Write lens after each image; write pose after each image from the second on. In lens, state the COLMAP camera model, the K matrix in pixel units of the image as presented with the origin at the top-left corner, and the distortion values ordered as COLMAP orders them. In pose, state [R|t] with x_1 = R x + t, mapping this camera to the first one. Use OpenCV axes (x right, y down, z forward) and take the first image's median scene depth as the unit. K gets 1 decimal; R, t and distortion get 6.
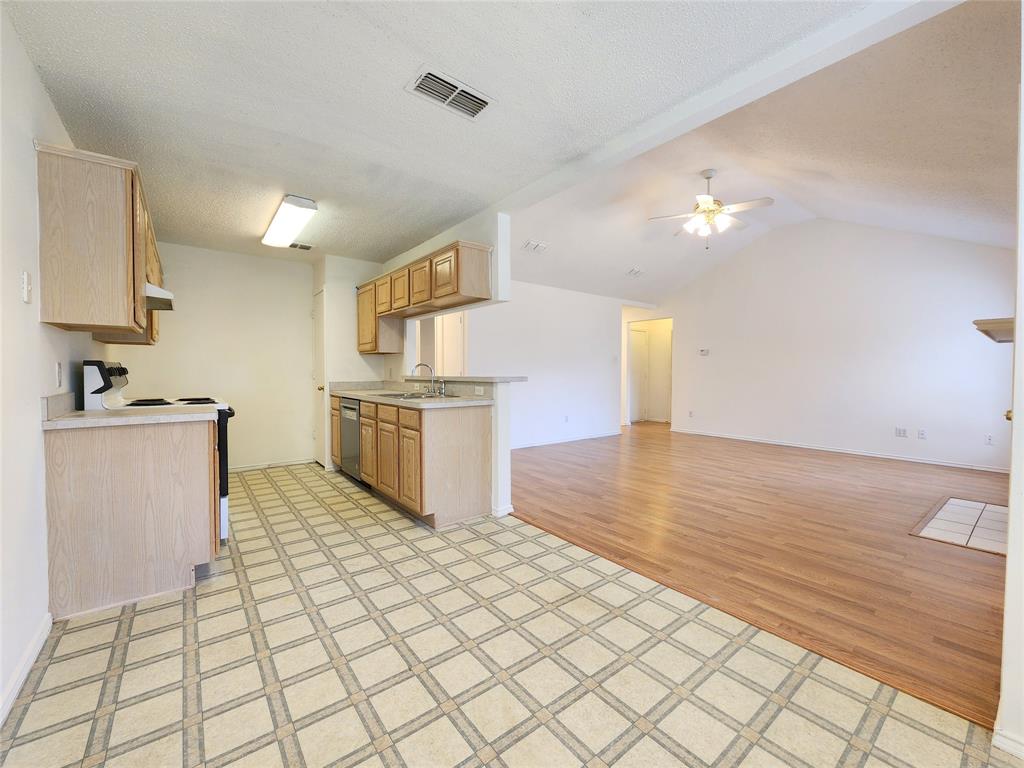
lens RADIAL K [[420.0, 0, 505.5], [0, 420.0, 381.8], [0, 0, 1]] dist [-0.001952, -0.000292]
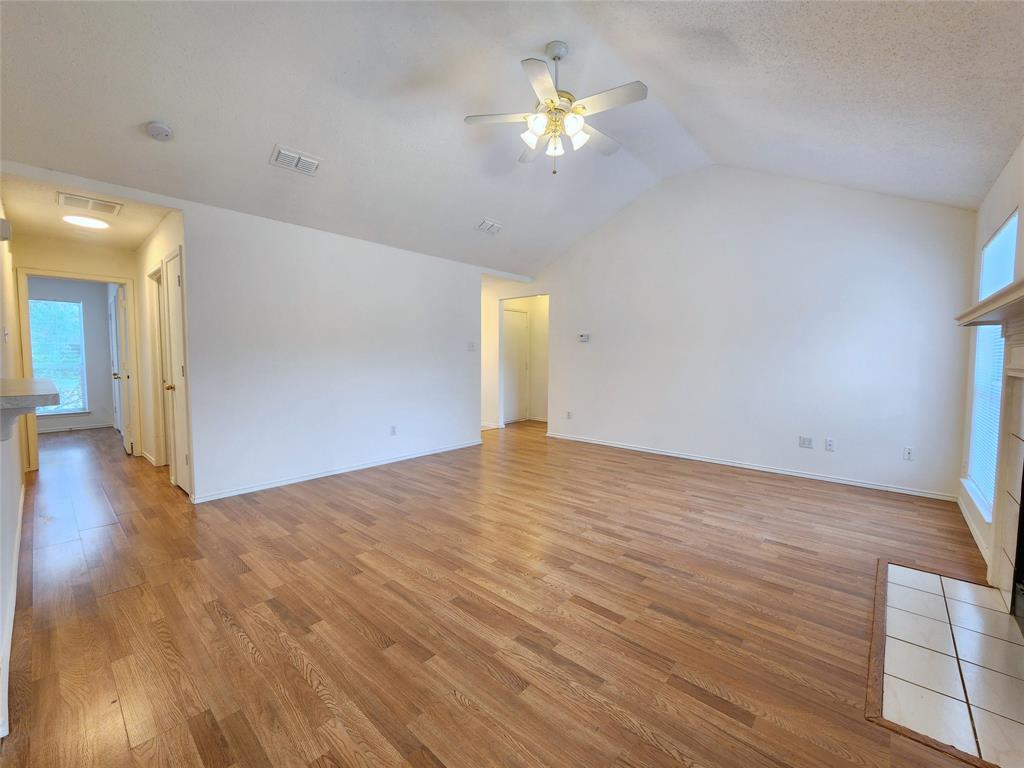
lens RADIAL K [[420.0, 0, 505.5], [0, 420.0, 381.8], [0, 0, 1]] dist [-0.001952, -0.000292]
pose [[0.984569, -0.012381, 0.174556, 0.287885], [0.006051, 0.999306, 0.036748, -0.026292], [-0.174890, -0.035125, 0.983961, 0.370862]]
